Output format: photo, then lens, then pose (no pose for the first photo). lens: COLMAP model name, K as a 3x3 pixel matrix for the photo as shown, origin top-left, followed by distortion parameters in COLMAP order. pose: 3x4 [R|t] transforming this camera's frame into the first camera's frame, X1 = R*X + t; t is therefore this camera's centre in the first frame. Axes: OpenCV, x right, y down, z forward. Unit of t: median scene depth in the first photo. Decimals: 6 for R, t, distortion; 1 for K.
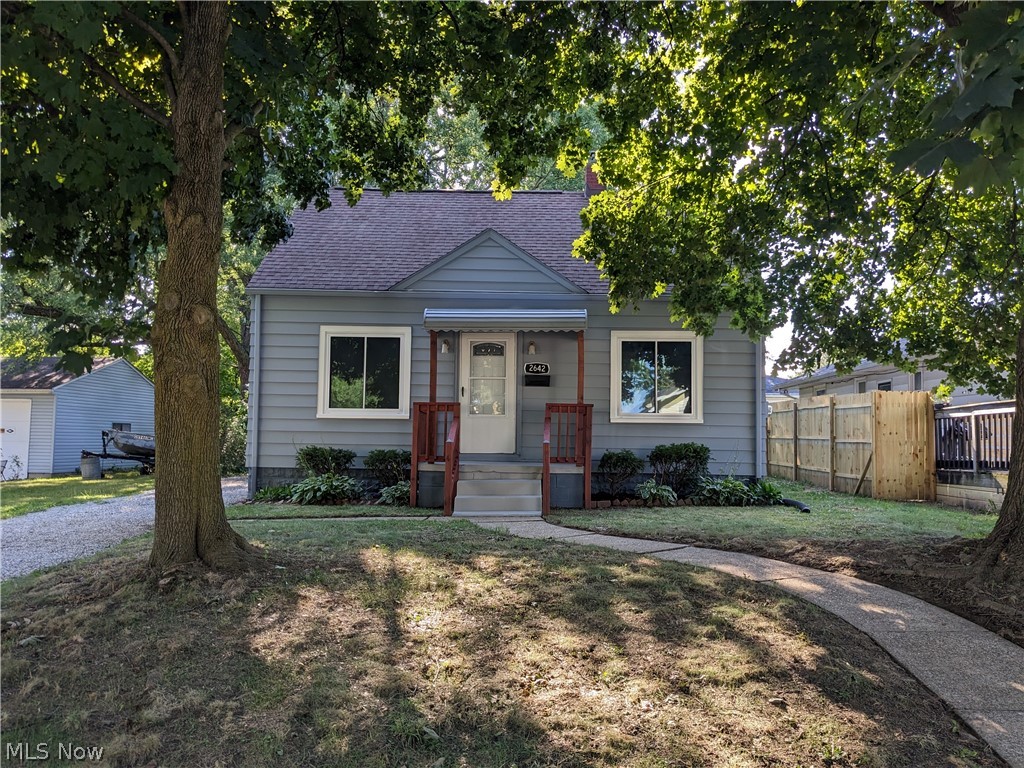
lens RADIAL K [[835.8, 0, 512.0], [0, 835.8, 384.0], [0, 0, 1]] dist [0.042041, -0.087347]
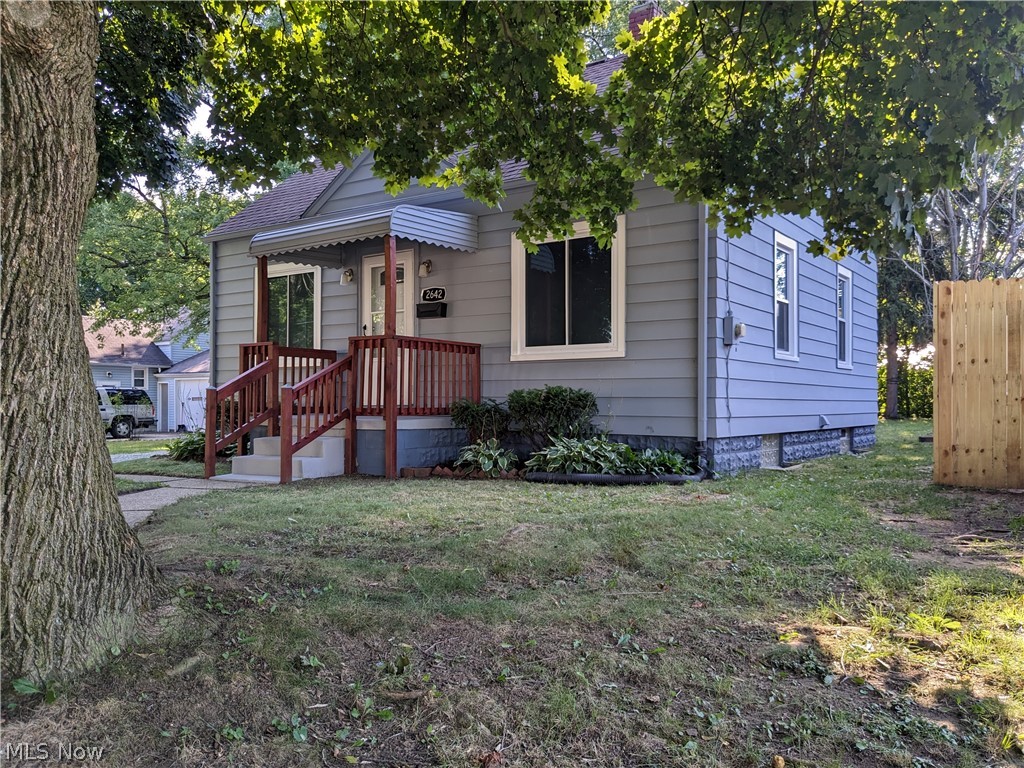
lens RADIAL K [[835.8, 0, 512.0], [0, 835.8, 384.0], [0, 0, 1]] dist [0.042041, -0.087347]
pose [[0.808822, -0.021602, -0.587656, 0.563759], [0.048213, 0.998397, 0.029657, 0.046577], [0.586073, -0.052320, 0.808567, 0.437063]]
